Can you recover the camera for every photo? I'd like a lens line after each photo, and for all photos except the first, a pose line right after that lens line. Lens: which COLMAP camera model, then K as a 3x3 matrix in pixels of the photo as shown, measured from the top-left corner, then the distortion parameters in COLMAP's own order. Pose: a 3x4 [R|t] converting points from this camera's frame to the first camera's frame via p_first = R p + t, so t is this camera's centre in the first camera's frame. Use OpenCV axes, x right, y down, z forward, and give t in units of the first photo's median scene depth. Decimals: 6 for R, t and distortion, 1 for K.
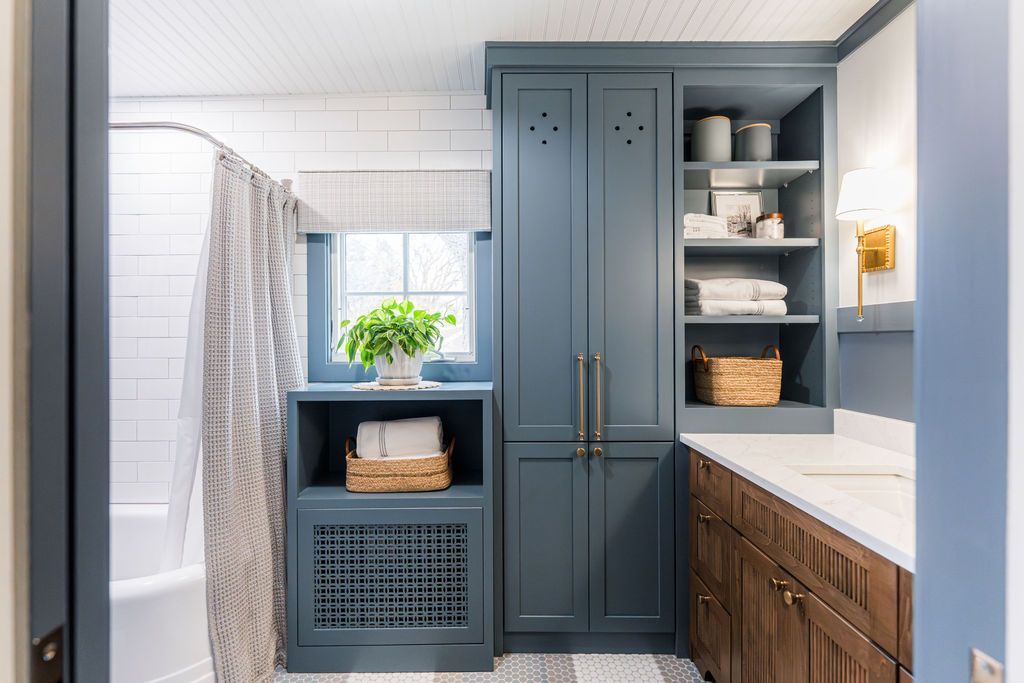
lens RADIAL K [[445.8, 0, 506.1], [0, 445.8, 343.6], [0, 0, 1]] dist [-0.001550, 0.000057]
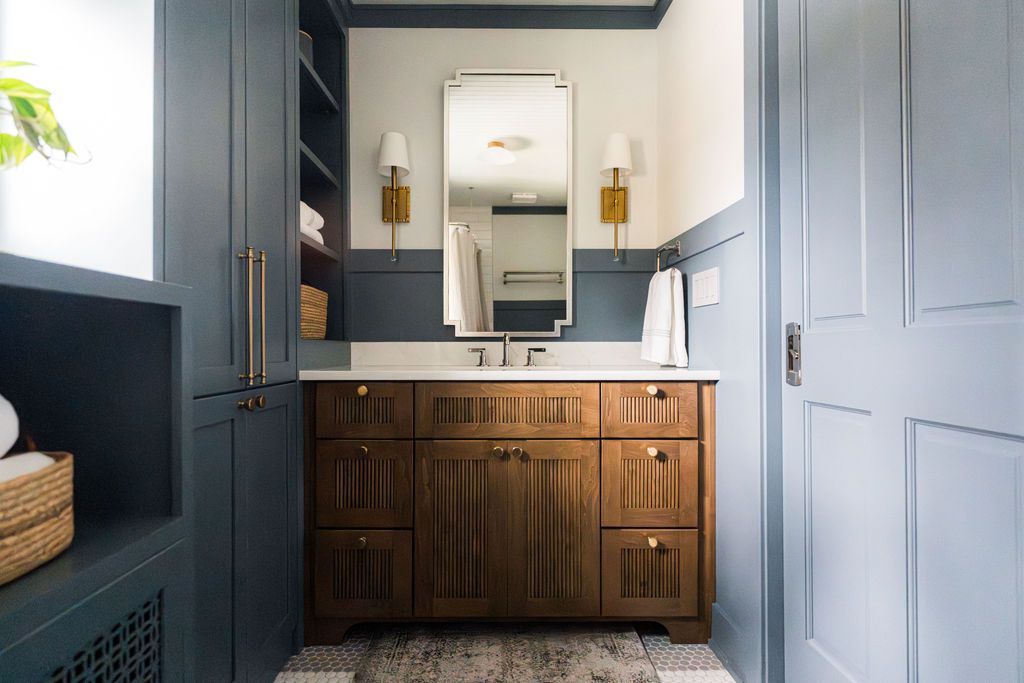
lens RADIAL K [[559.8, 0, 509.7], [0, 559.8, 338.4], [0, 0, 1]] dist [0.018096, 0.000094]
pose [[-0.005000, 0.010983, 0.999927, -0.624892], [0.000600, 0.999940, -0.010980, 0.154834], [-0.999987, 0.000545, -0.005006, 0.628089]]
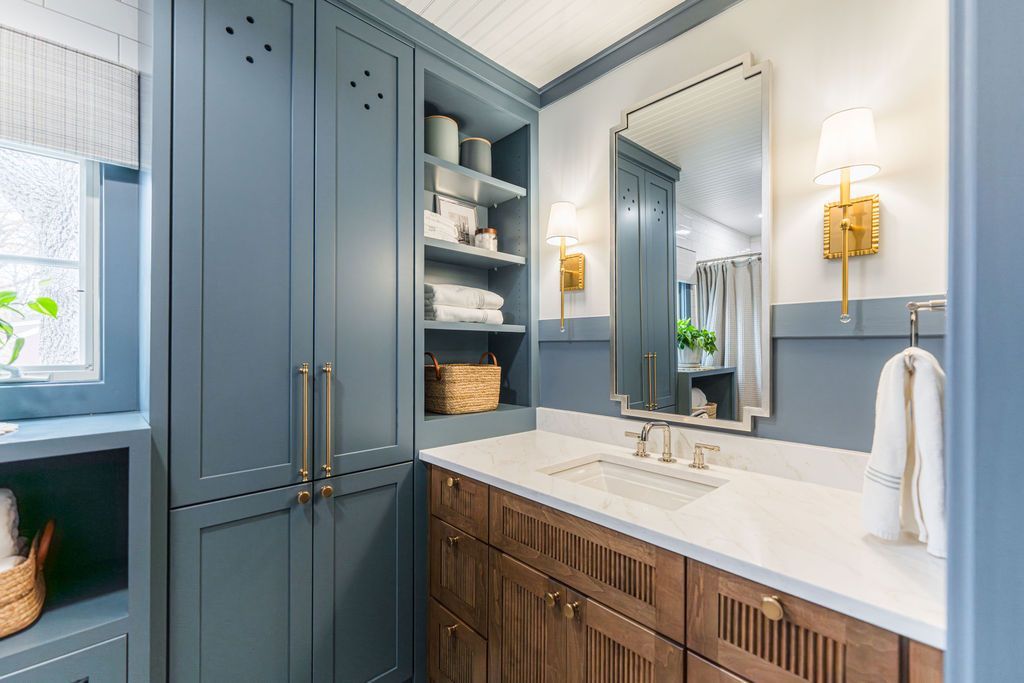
lens RADIAL K [[429.2, 0, 509.9], [0, 429.2, 345.4], [0, 0, 1]] dist [0.002942, -0.000868]
pose [[0.734305, 0.009472, 0.678754, -0.066234], [-0.002573, 0.999934, -0.011169, -0.001402], [-0.678815, 0.006455, 0.734281, 0.238037]]
